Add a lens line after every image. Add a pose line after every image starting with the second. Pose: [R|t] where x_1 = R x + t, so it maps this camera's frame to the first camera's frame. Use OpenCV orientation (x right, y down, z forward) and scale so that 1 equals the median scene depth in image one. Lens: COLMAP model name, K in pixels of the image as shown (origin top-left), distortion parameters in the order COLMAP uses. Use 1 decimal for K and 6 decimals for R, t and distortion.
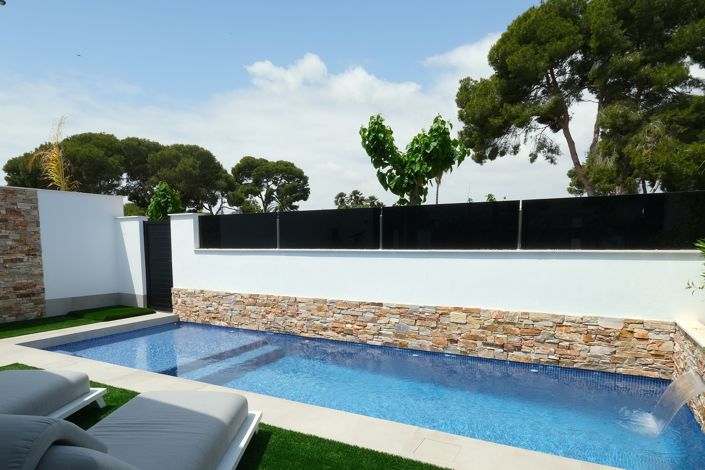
lens RADIAL K [[453.6, 0, 320.0], [0, 453.6, 290.1], [0, 0, 1]] dist [-0.006100, 0.000642]
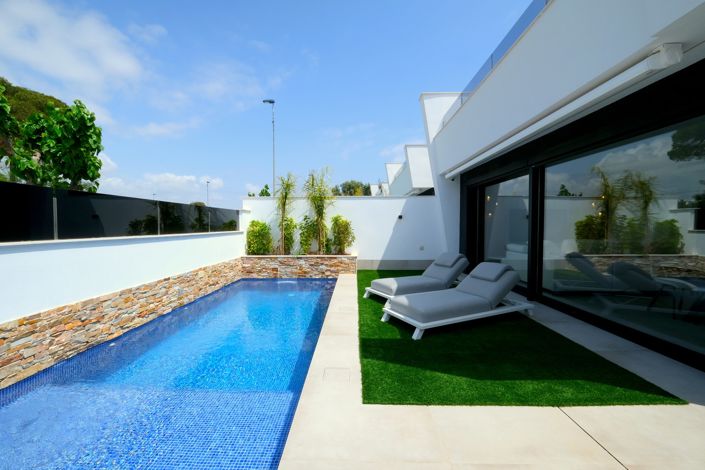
lens RADIAL K [[305.1, 0, 353.4], [0, 305.1, 236.3], [0, 0, 1]] dist [-0.004662, 0.001210]
pose [[-0.508557, -0.017990, 0.860840, -0.754930], [0.106073, 0.990857, 0.083372, -0.089371], [-0.854469, 0.133712, -0.501999, 0.864867]]
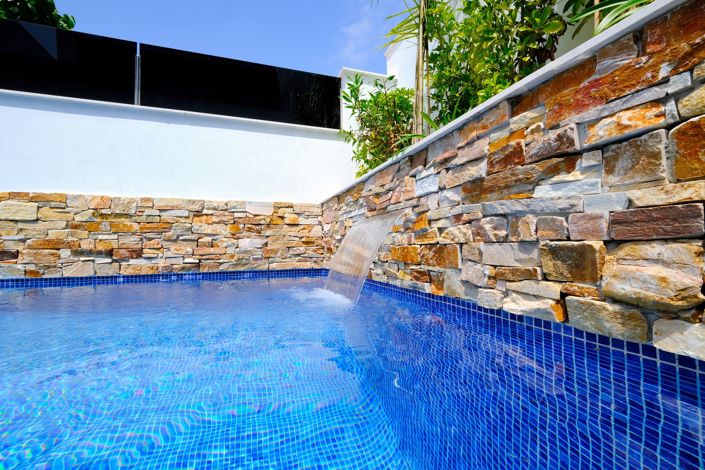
lens RADIAL K [[305.1, 0, 355.2], [0, 305.1, 237.7], [0, 0, 1]] dist [-0.004662, 0.001210]
pose [[0.642736, 0.028174, 0.765570, 0.231752], [0.090730, 0.989491, -0.112586, 0.140682], [-0.760696, 0.141823, 0.633425, 0.367199]]
